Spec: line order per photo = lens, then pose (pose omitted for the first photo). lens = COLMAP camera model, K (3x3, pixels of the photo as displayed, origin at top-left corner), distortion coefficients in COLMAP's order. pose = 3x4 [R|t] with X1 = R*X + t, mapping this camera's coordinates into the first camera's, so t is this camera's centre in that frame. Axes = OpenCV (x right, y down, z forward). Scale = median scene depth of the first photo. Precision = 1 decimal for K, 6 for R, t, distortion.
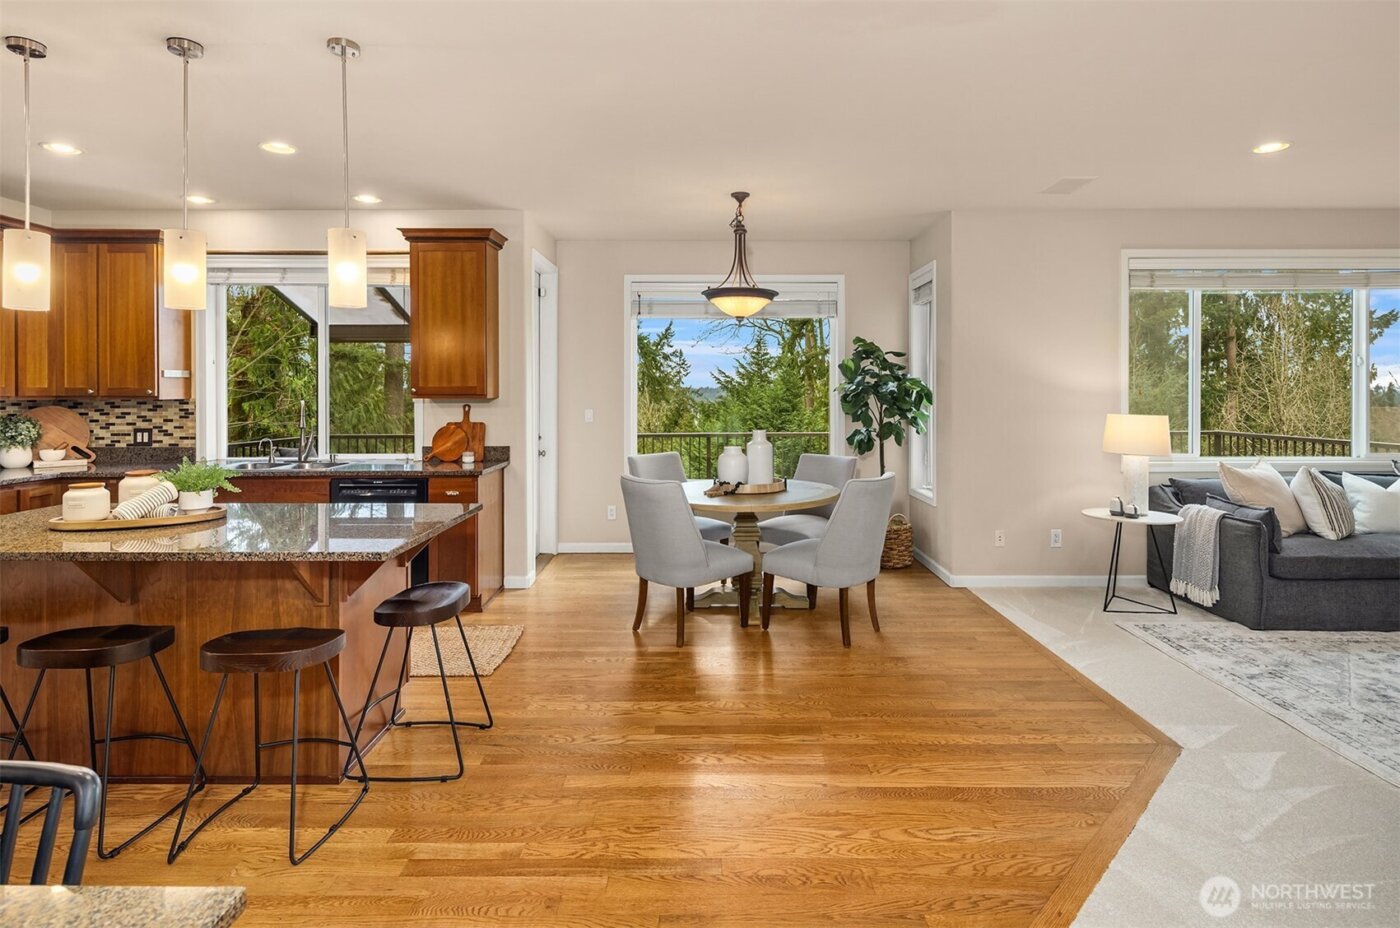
lens RADIAL K [[701.4, 0, 701.9], [0, 701.4, 390.5], [0, 0, 1]] dist [-0.002011, -0.001558]
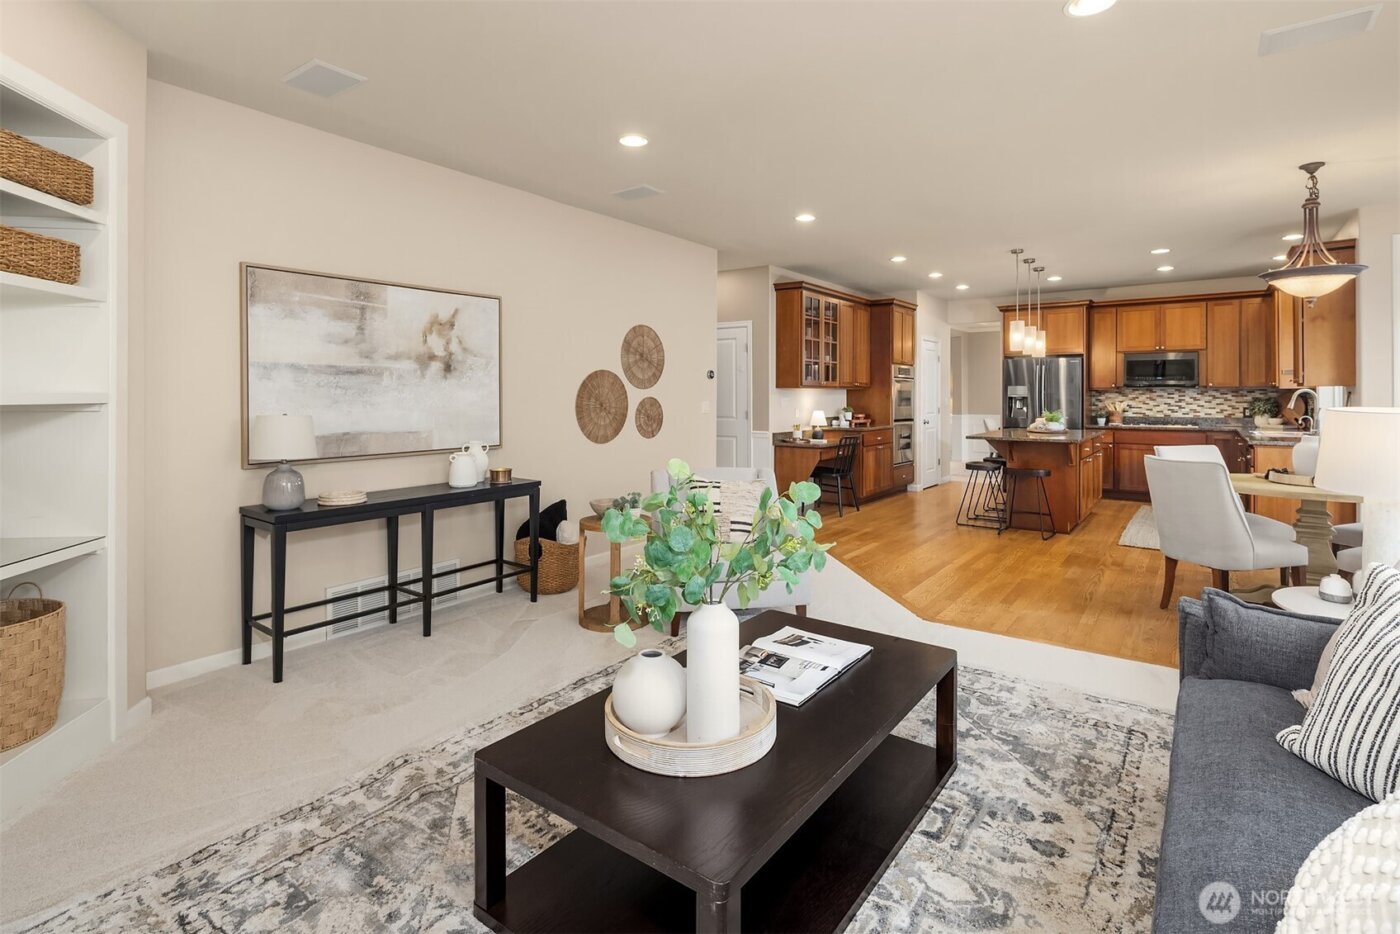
lens RADIAL K [[682.3, 0, 702.3], [0, 682.3, 391.8], [0, 0, 1]] dist [0.013243, -0.000367]
pose [[-0.590815, 0.000032, -0.806807, 1.243017], [0.002710, 0.999994, -0.001945, 0.019651], [0.806802, -0.003336, -0.590812, 0.866717]]
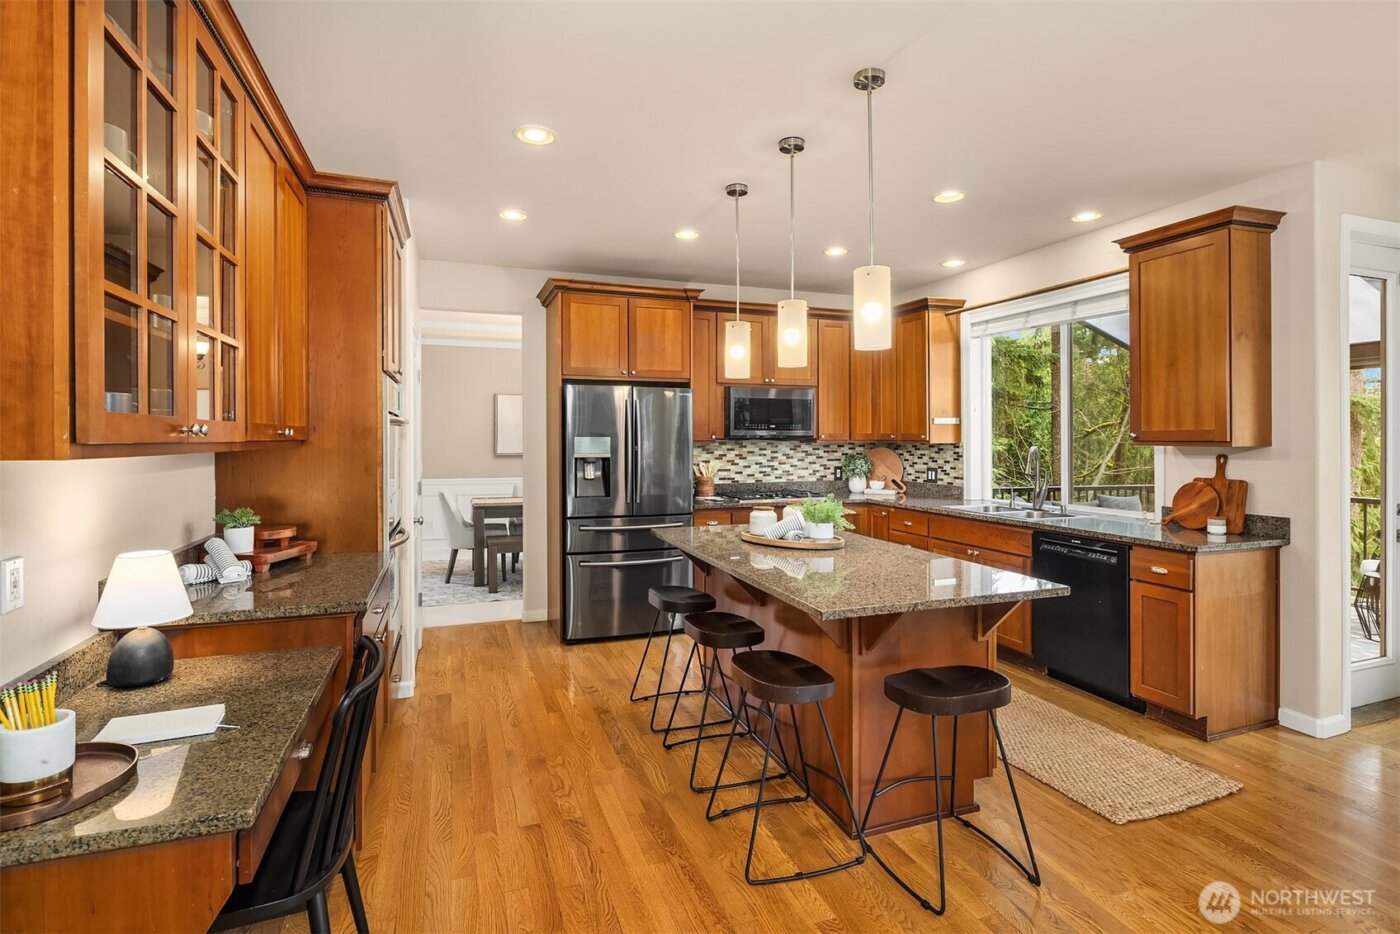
lens RADIAL K [[685.1, 0, 701.8], [0, 685.1, 436.5], [0, 0, 1]] dist [0.001475, -0.000309]
pose [[0.343205, 0.001451, -0.939260, 0.162960], [-0.000034, 0.999999, 0.001532, -0.000278], [0.939261, -0.000494, 0.343204, 0.255510]]
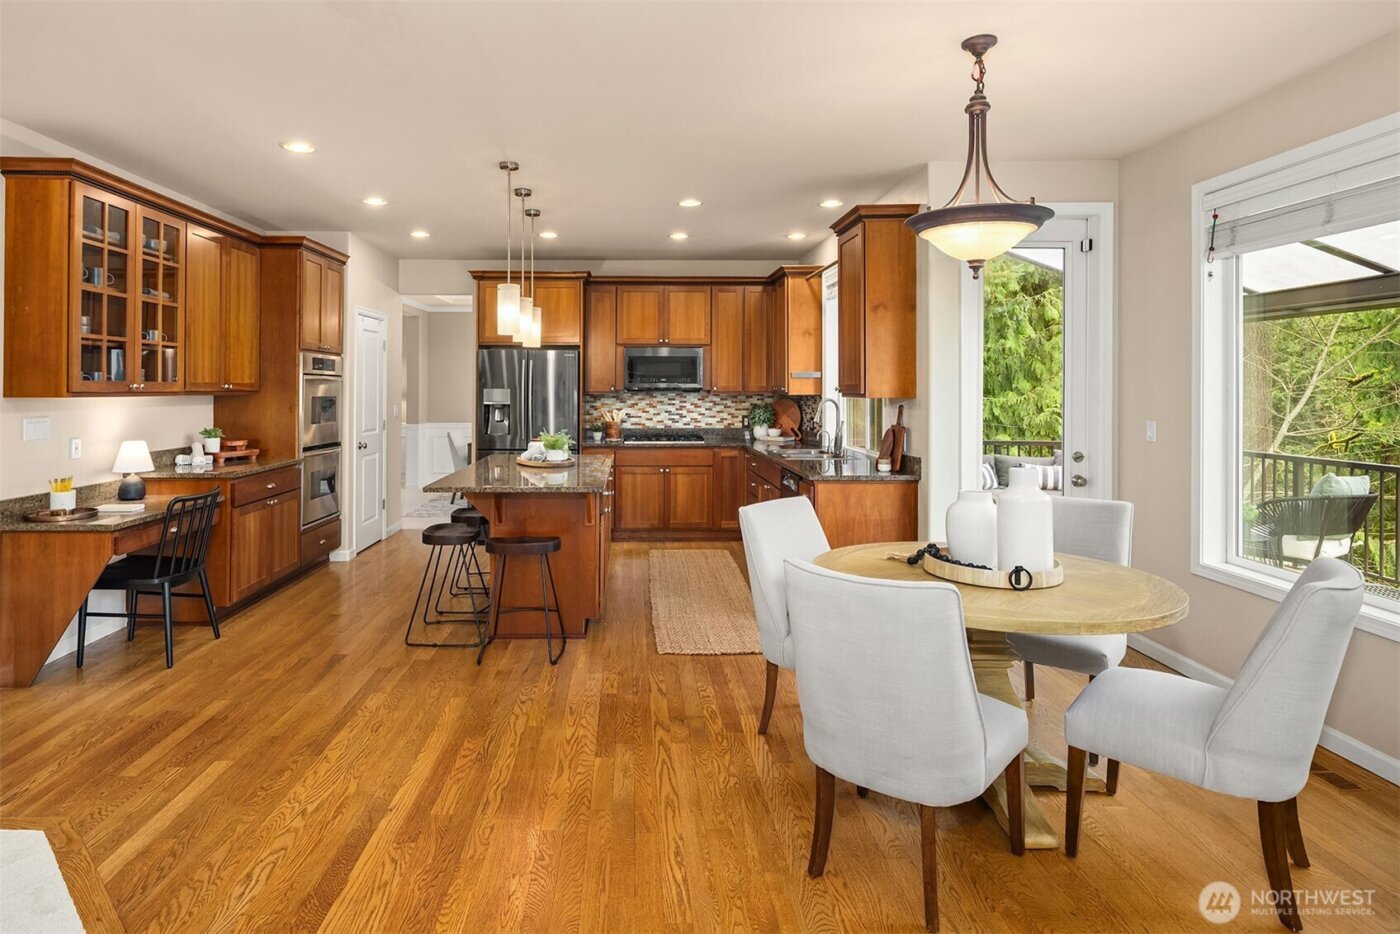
lens RADIAL K [[764.7, 0, 642.6], [0, 764.7, 382.8], [0, 0, 1]] dist [-0.000890, 0.000232]
pose [[0.016869, -0.002967, -0.999853, 0.649280], [-0.000958, 0.999995, -0.002983, -0.005352], [0.999857, 0.001008, 0.016866, 0.703333]]
